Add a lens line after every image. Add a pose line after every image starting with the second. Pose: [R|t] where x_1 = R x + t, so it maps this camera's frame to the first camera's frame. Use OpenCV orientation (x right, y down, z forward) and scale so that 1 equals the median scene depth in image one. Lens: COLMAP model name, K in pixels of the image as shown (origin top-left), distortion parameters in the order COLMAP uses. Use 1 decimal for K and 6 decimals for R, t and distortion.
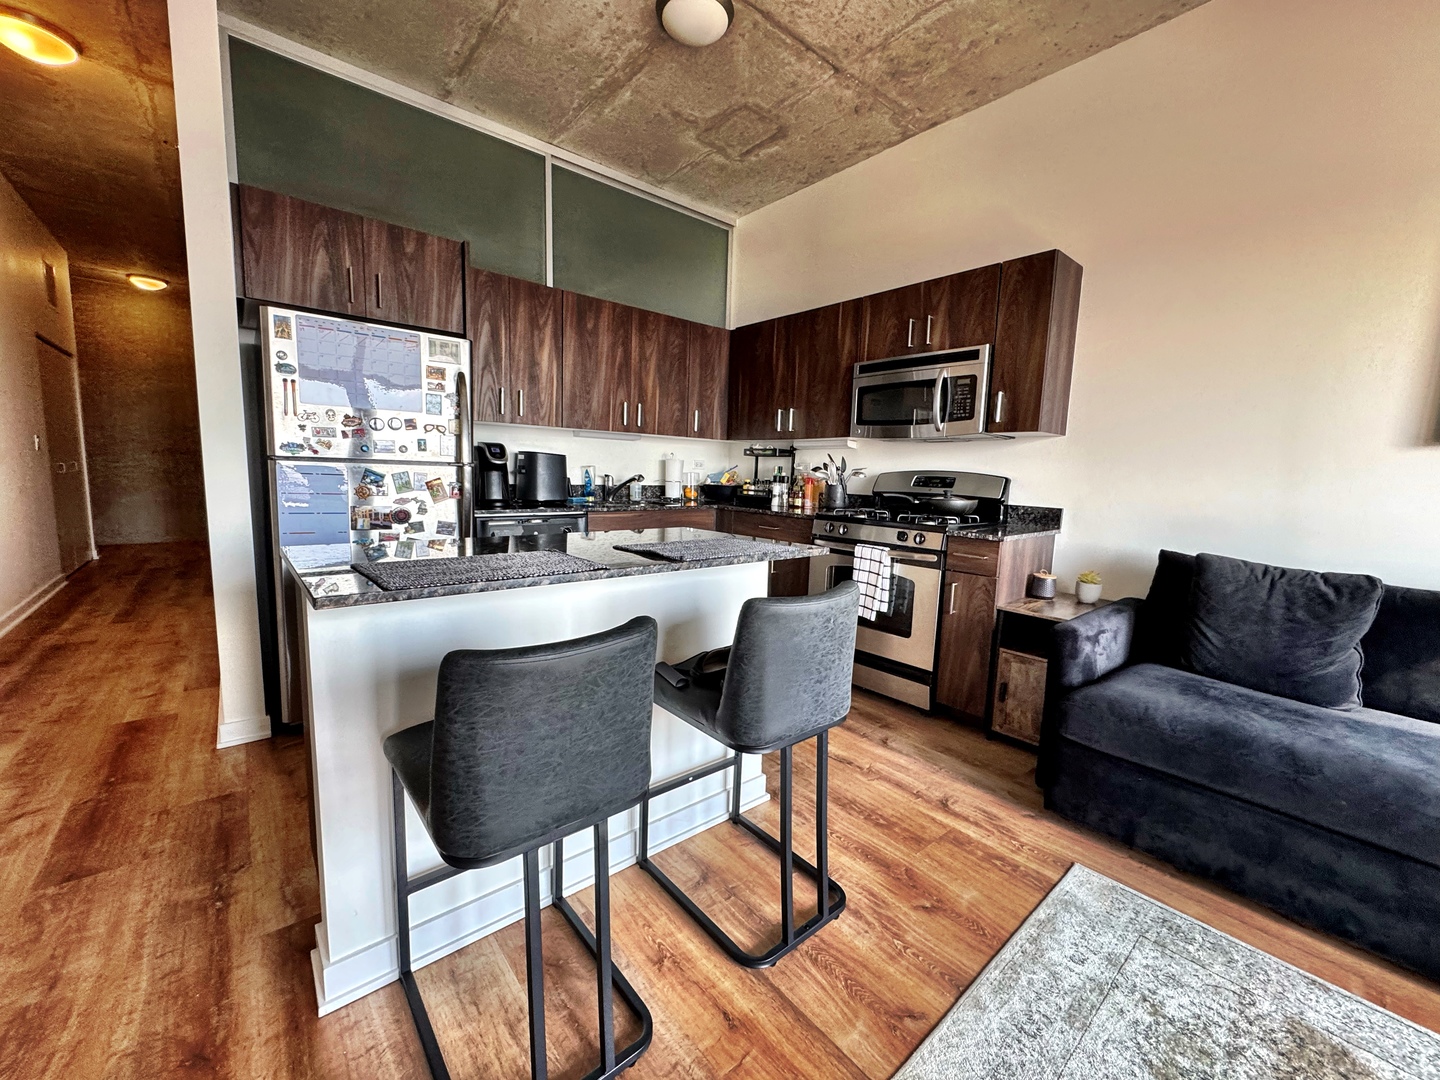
lens RADIAL K [[575.1, 0, 720.0], [0, 575.1, 540.0], [0, 0, 1]] dist [-0.001418, 0.000119]
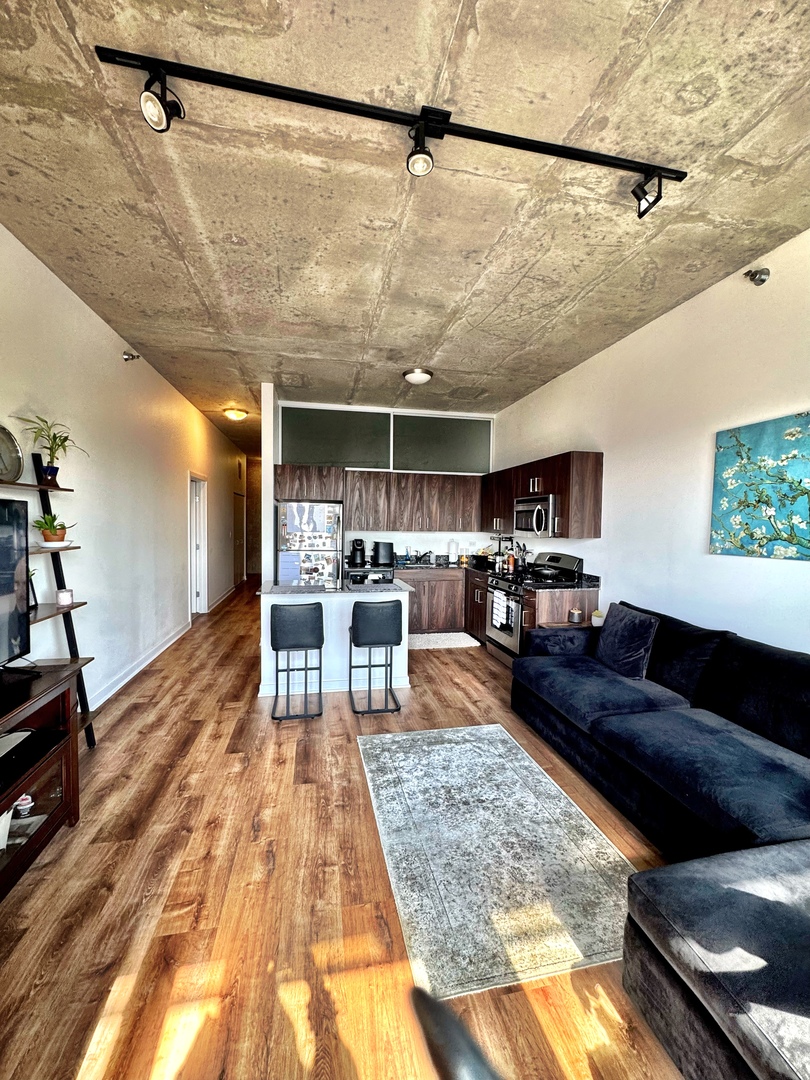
lens RADIAL K [[431.3, 0, 405.0], [0, 431.3, 540.0], [0, 0, 1]] dist [-0.001418, 0.000119]
pose [[0.878983, 0.000181, -0.476852, 0.629367], [-0.043898, 0.995784, -0.080539, -0.029439], [0.474828, 0.091725, 0.875286, -0.481925]]
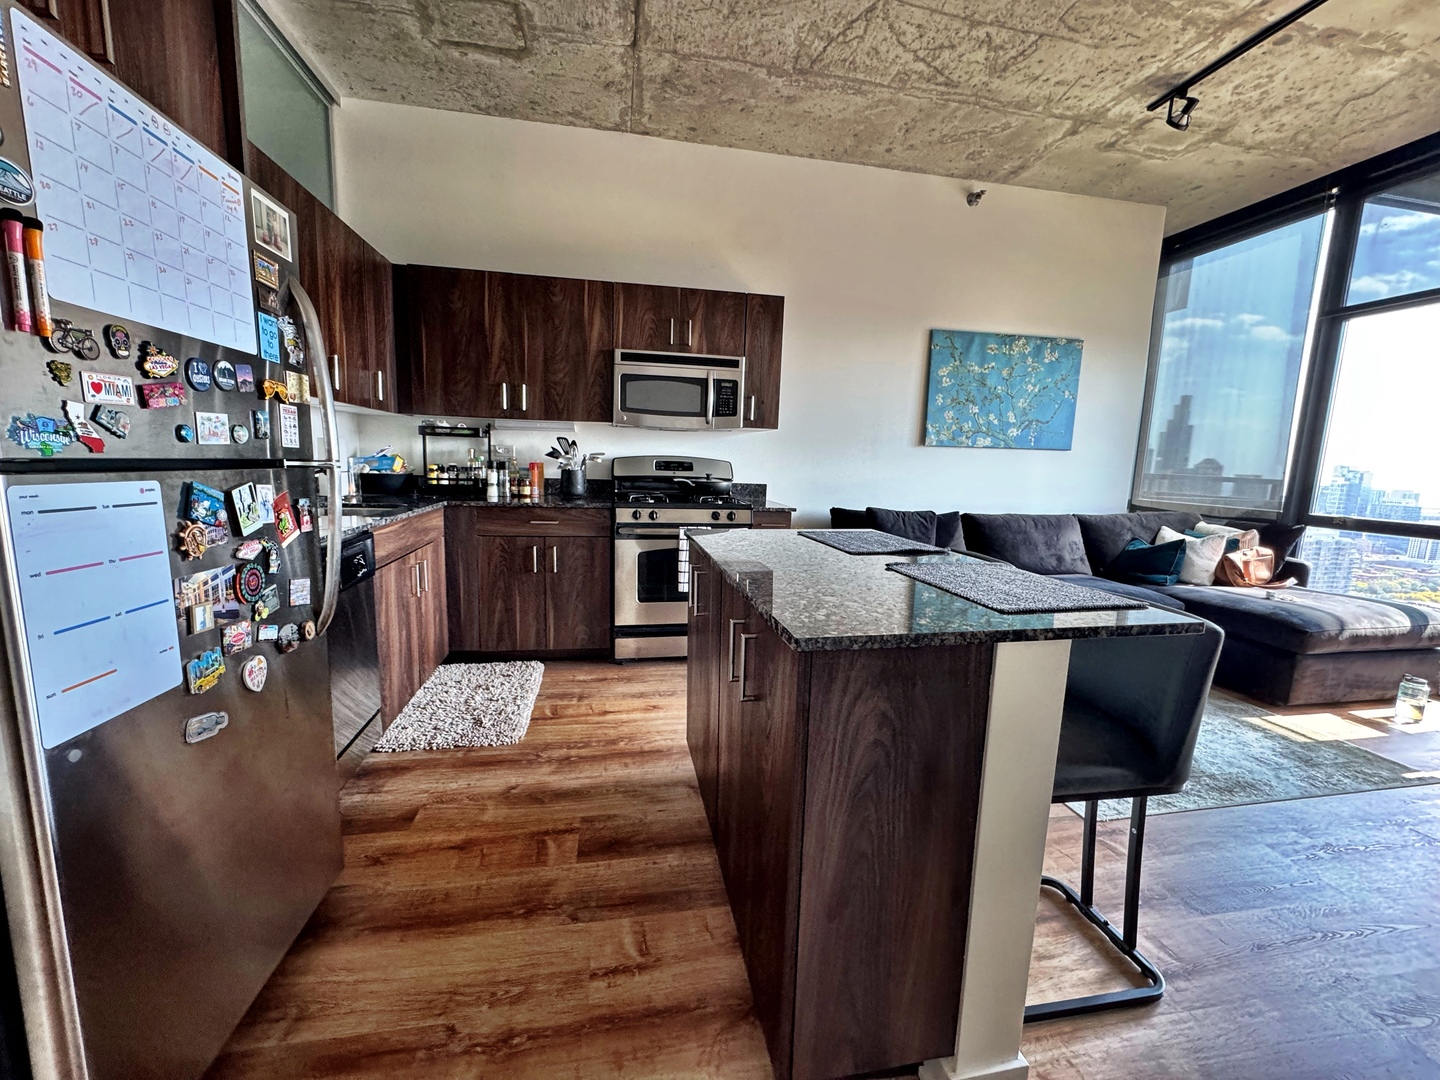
lens RADIAL K [[575.5, 0, 720.0], [0, 575.5, 540.0], [0, 0, 1]] dist [-0.001654, -0.000244]
pose [[0.497541, -0.137457, 0.856480, -0.592078], [0.088994, 0.990244, 0.107227, -0.071437], [-0.862863, 0.022872, 0.504920, 0.355657]]
